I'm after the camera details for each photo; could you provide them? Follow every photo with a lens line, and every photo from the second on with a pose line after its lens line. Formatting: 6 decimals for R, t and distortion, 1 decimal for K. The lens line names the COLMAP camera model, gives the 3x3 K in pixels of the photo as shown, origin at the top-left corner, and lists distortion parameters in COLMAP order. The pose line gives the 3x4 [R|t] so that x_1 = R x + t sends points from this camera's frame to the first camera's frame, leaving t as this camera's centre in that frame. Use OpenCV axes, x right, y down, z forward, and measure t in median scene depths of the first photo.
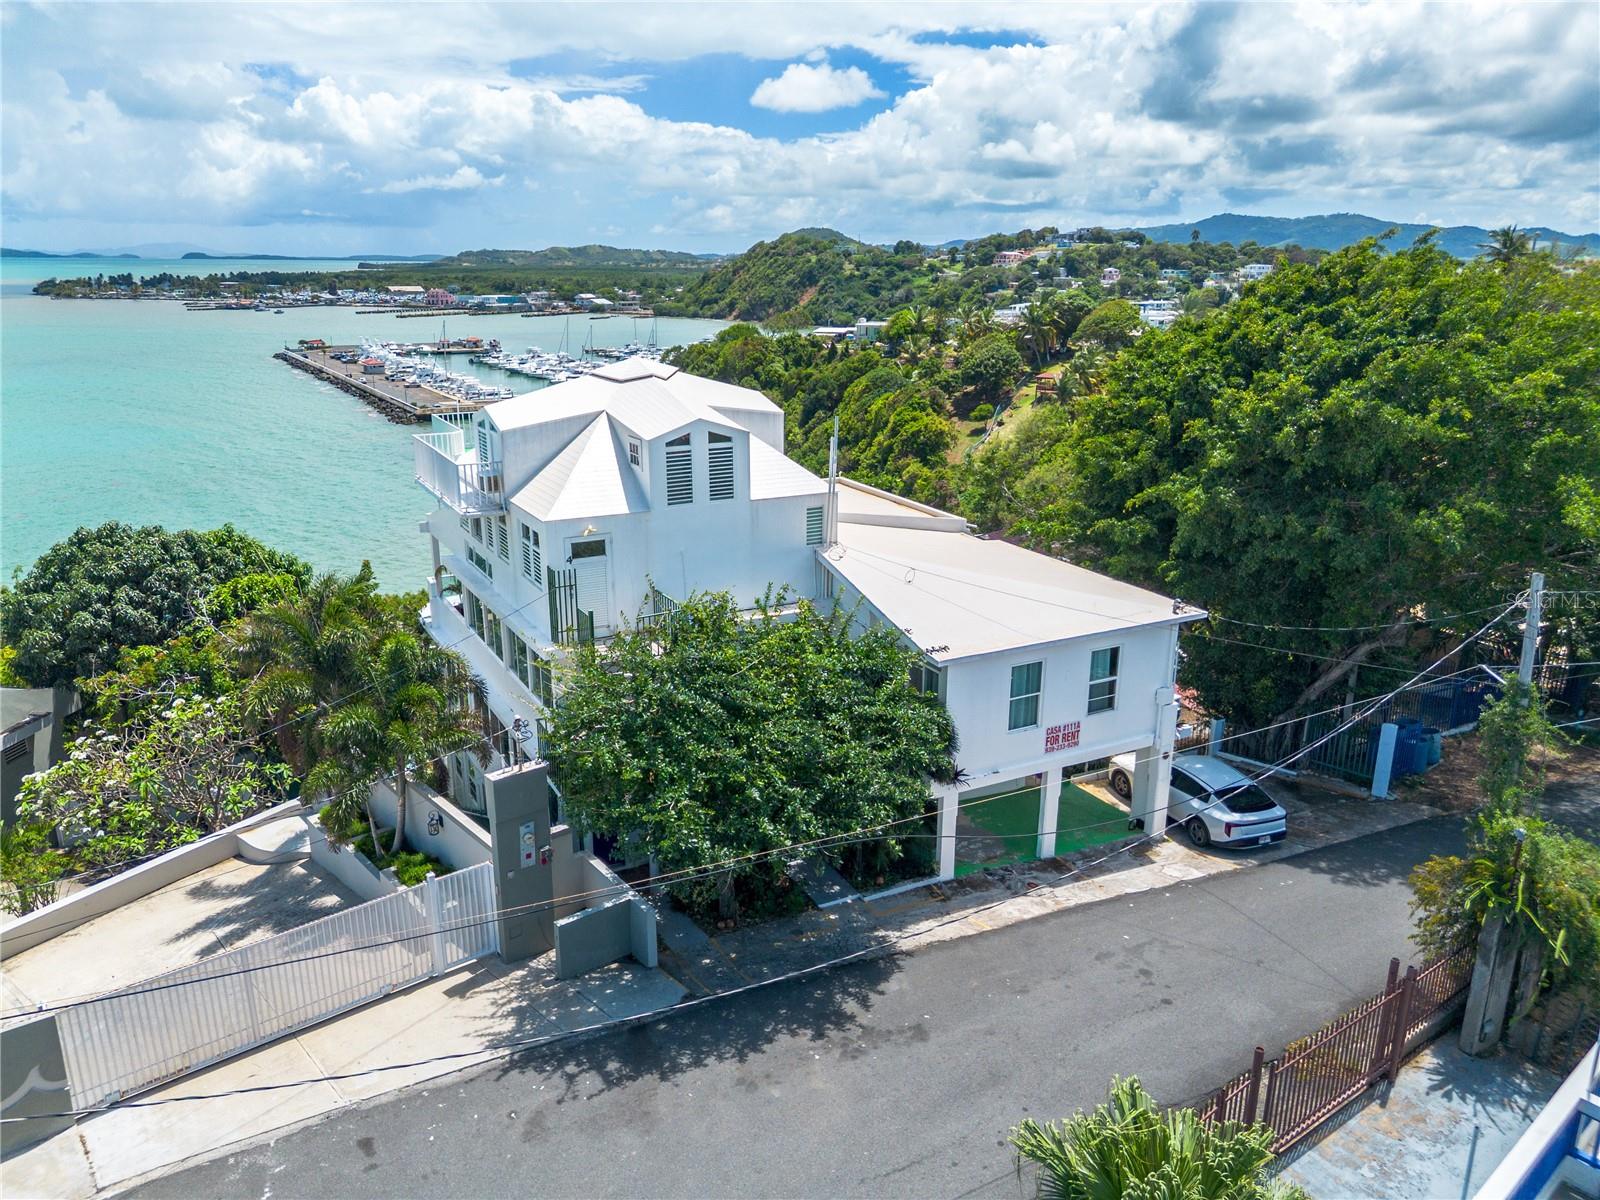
lens RADIAL K [[1136.8, 0, 793.6], [0, 1136.8, 515.3], [0, 0, 1]] dist [0.023346, -0.015615]
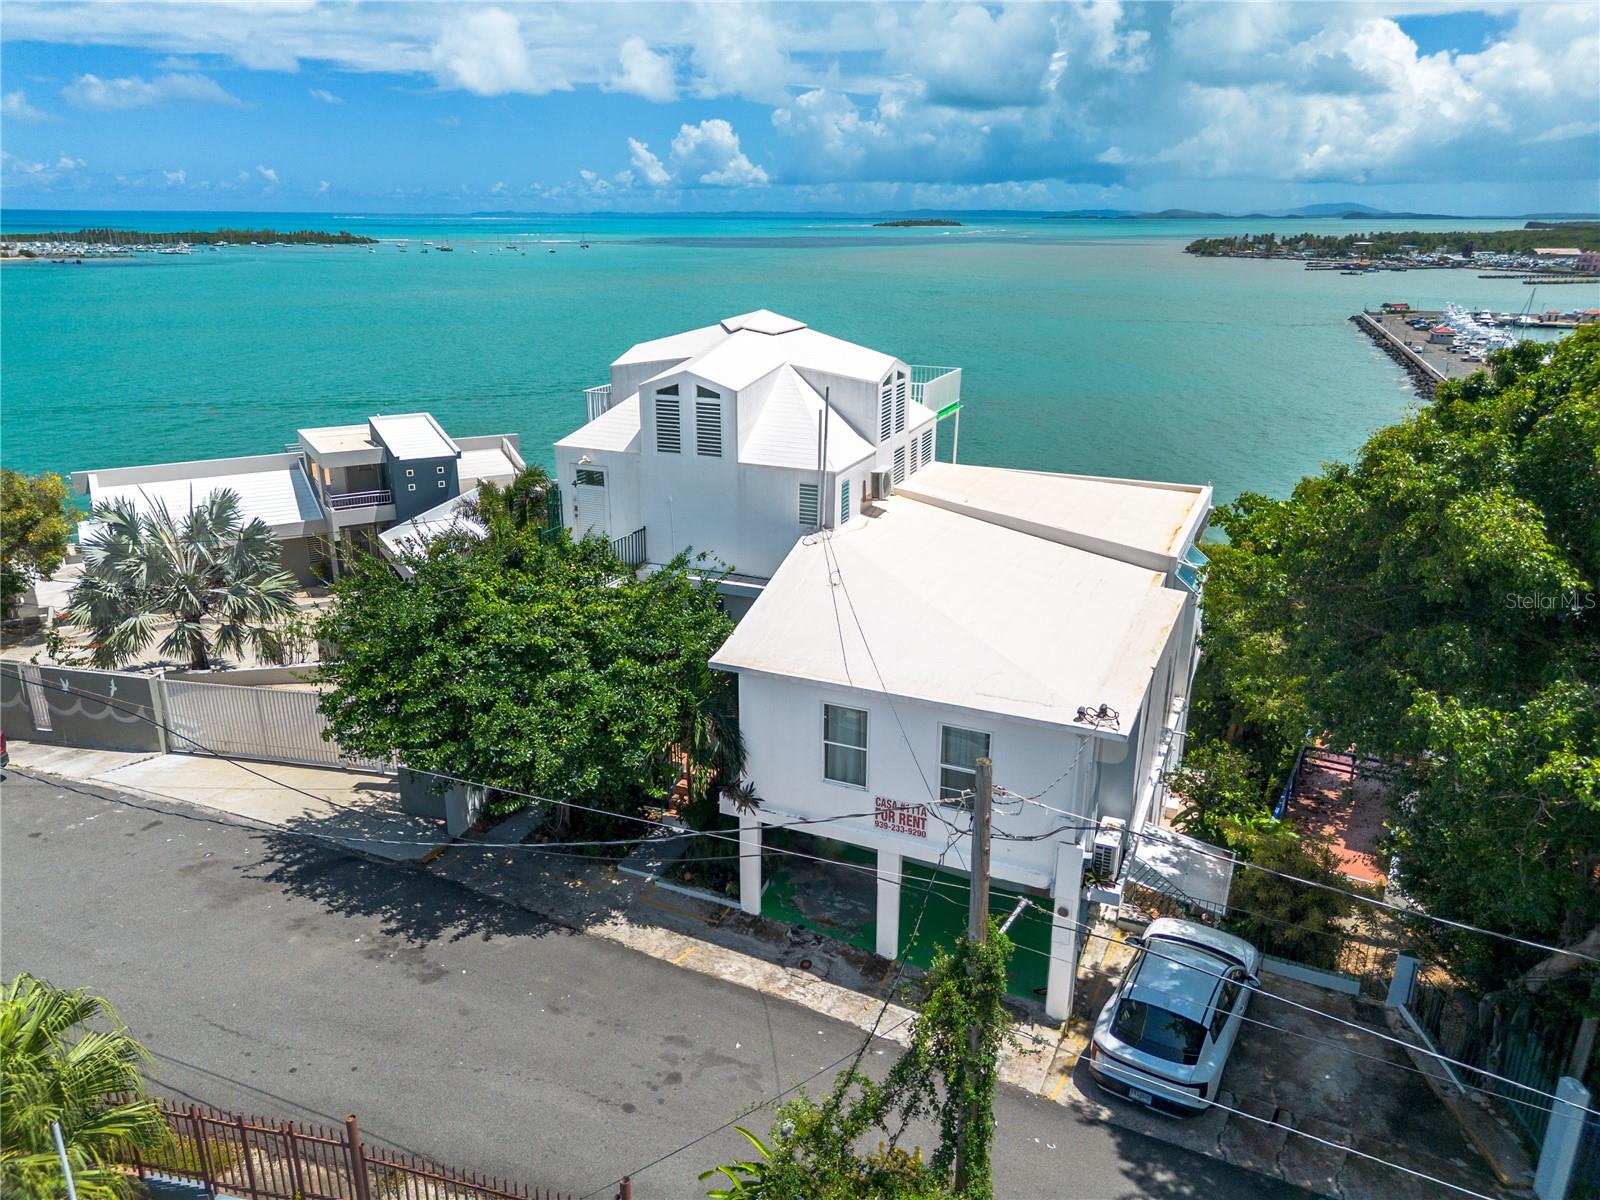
lens RADIAL K [[1136.8, 0, 793.6], [0, 1136.8, 515.3], [0, 0, 1]] dist [0.023346, -0.015615]
pose [[0.628277, 0.193153, -0.753631, 0.764321], [-0.168029, 0.979516, 0.110967, -0.088231], [0.759628, 0.056914, 0.647863, 0.430122]]
